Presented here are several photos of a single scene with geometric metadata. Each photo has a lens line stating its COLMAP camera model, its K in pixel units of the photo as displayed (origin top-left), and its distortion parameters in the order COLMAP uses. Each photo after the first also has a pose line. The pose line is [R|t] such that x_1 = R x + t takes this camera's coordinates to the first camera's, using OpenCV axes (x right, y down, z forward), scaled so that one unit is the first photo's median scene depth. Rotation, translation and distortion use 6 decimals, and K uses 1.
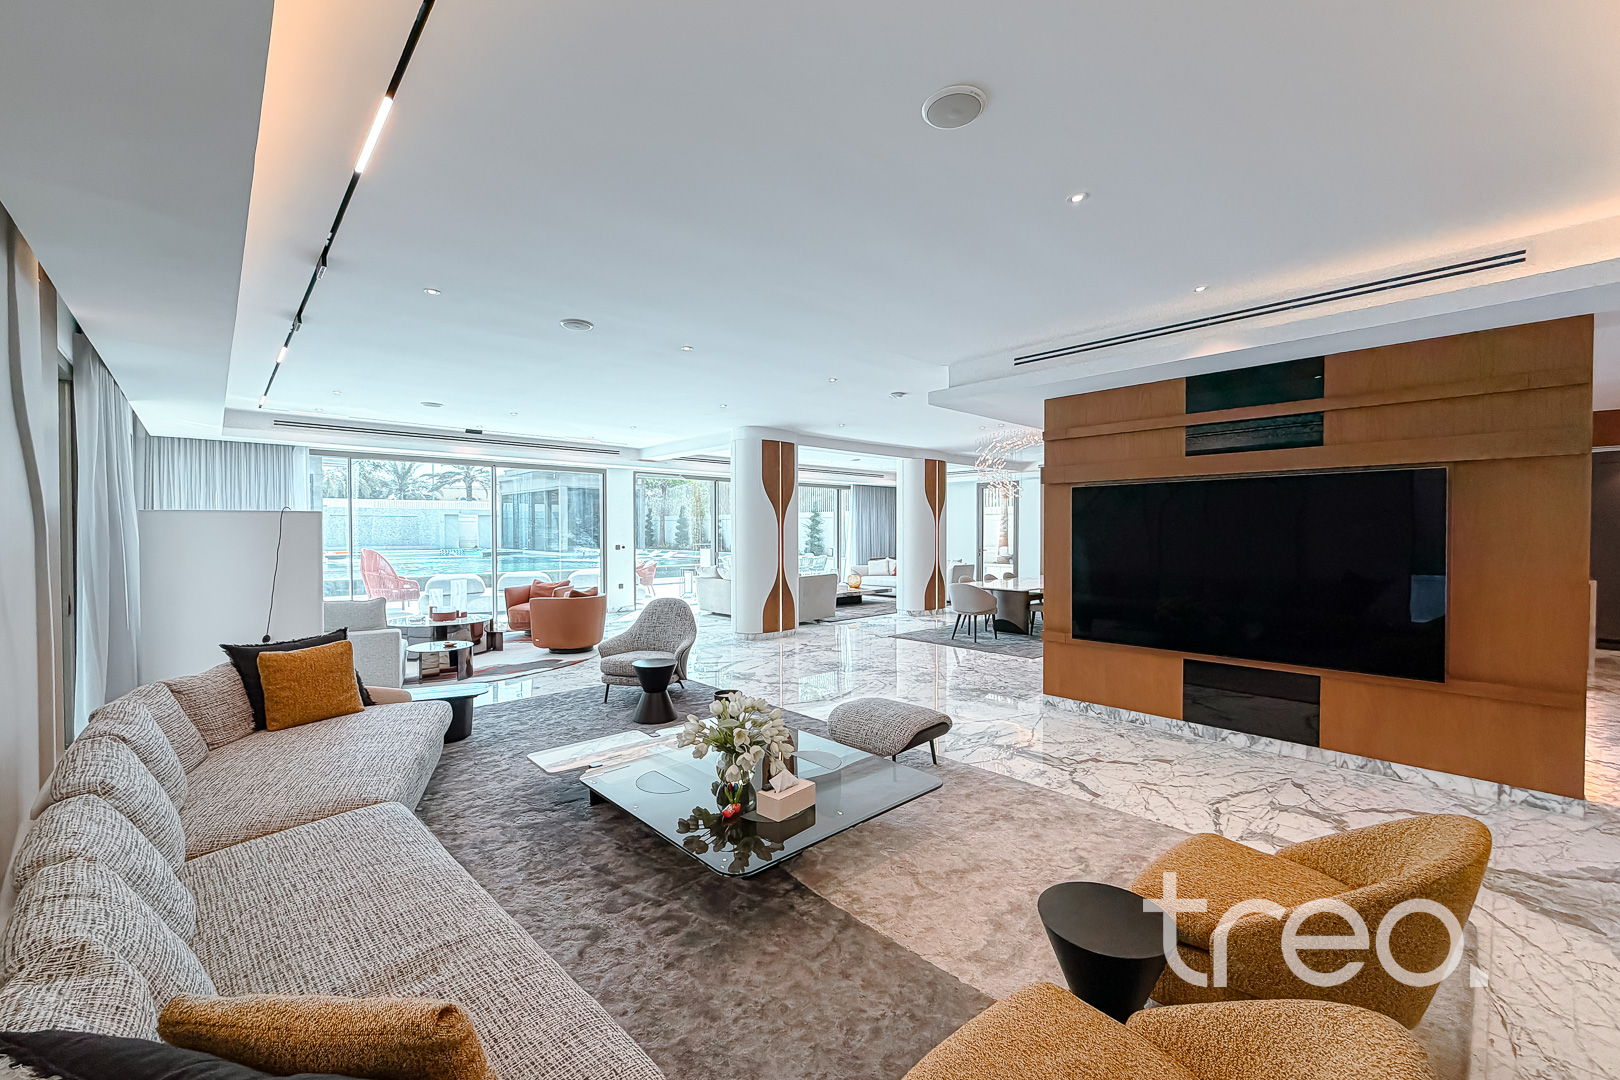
lens RADIAL K [[634.0, 0, 810.0], [0, 634.0, 540.0], [0, 0, 1]] dist [0.000674, 0.000033]
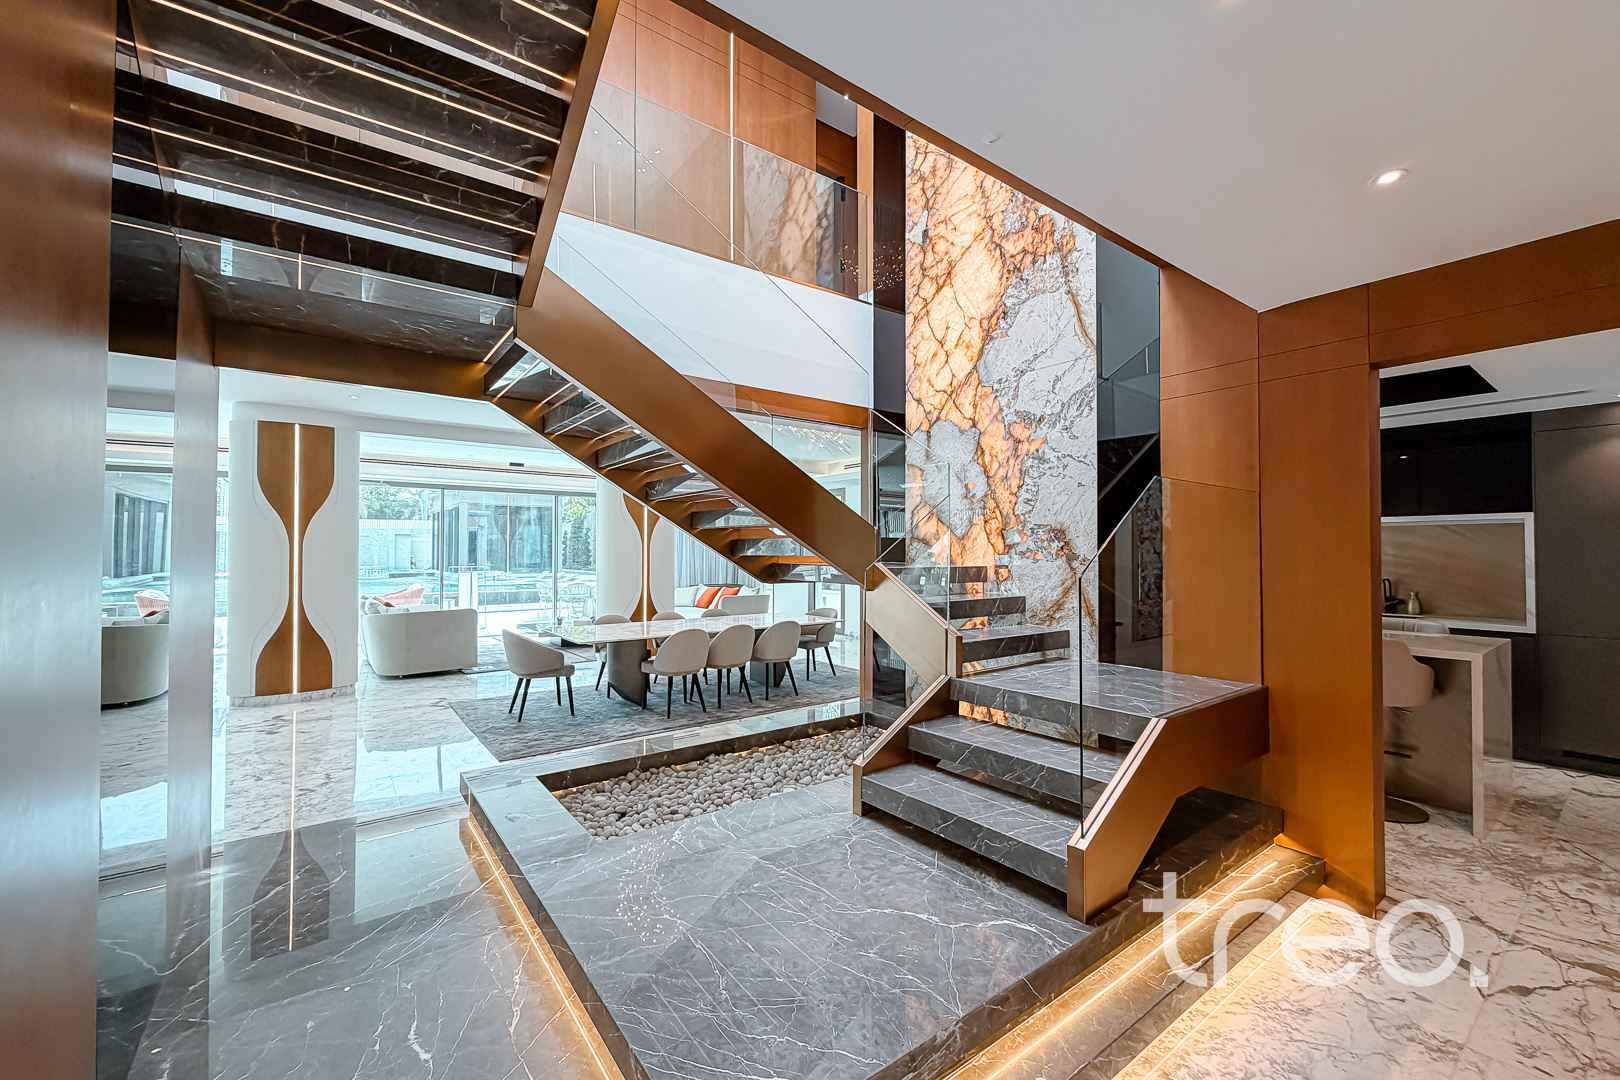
lens RADIAL K [[650.7, 0, 805.9], [0, 650.7, 542.0], [0, 0, 1]] dist [0.000572, -0.000043]
pose [[0.993275, 0.001925, -0.115762, 0.572418], [-0.005461, 0.999528, -0.030240, -0.004786], [0.115649, 0.030668, 0.992817, 0.325267]]
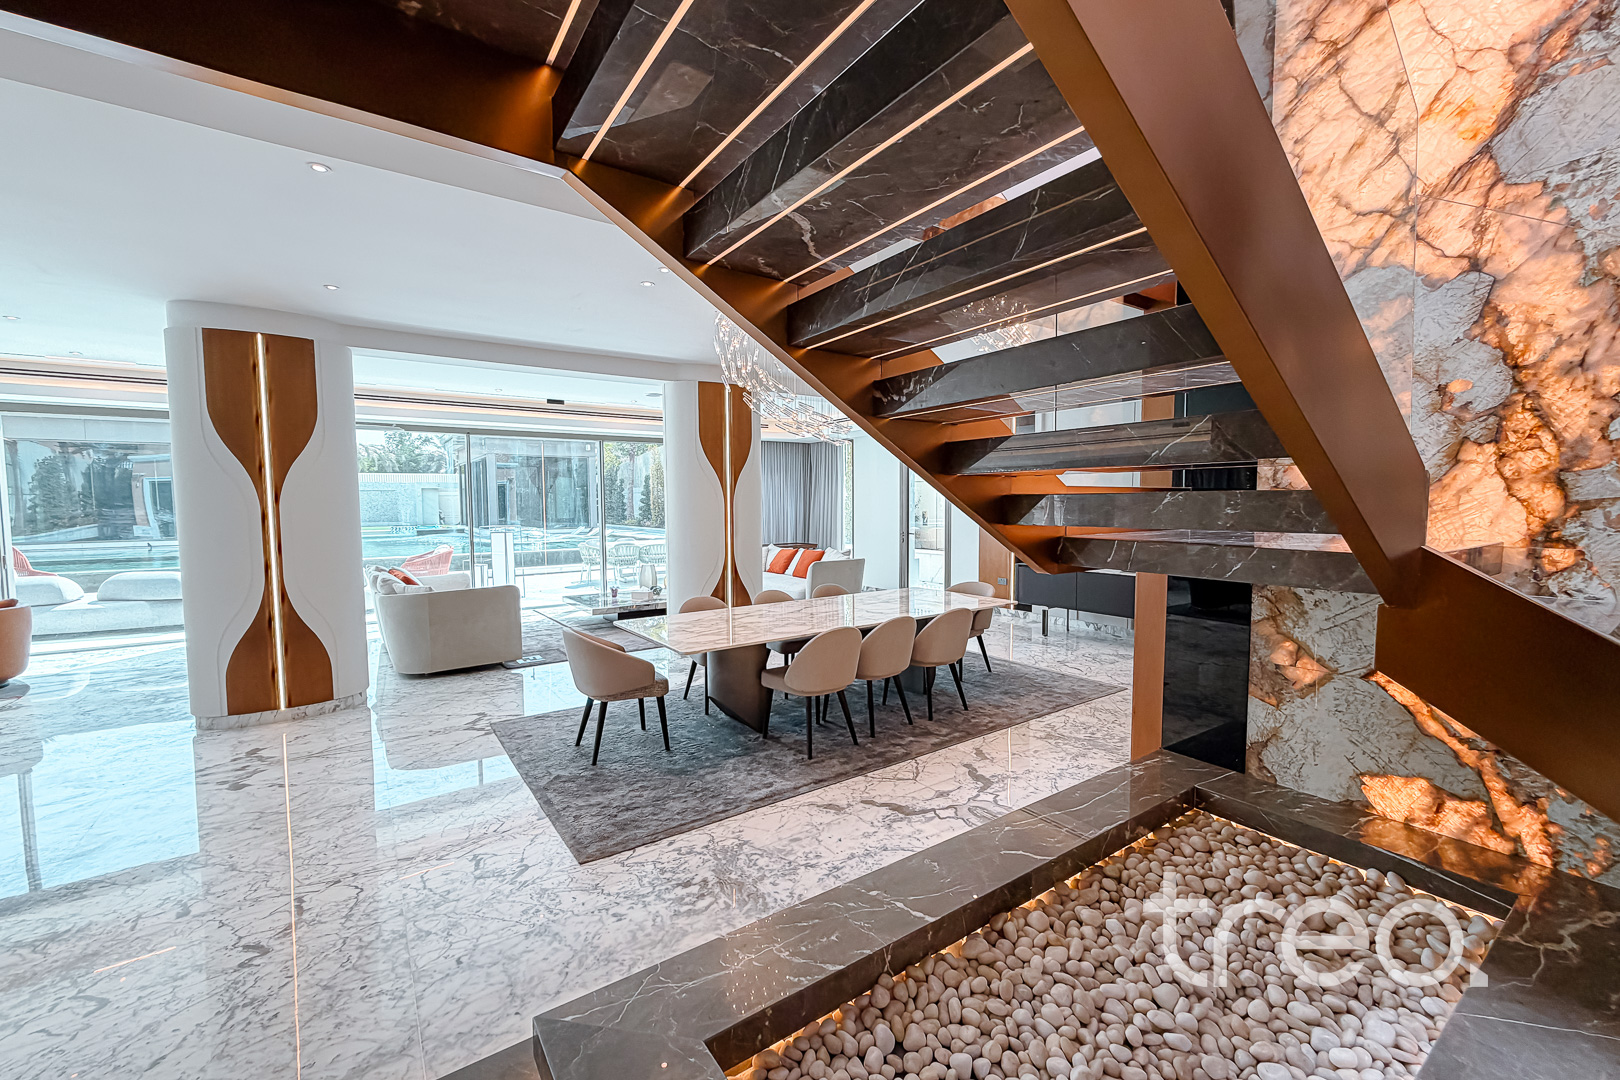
lens RADIAL K [[653.6, 0, 810.0], [0, 653.6, 540.0], [0, 0, 1]] dist [-0.000358, 0.000085]
pose [[0.989087, 0.001894, -0.147319, 0.434703], [0.004597, 0.999034, 0.043707, -0.014392], [0.147259, -0.043907, 0.988123, 0.516557]]
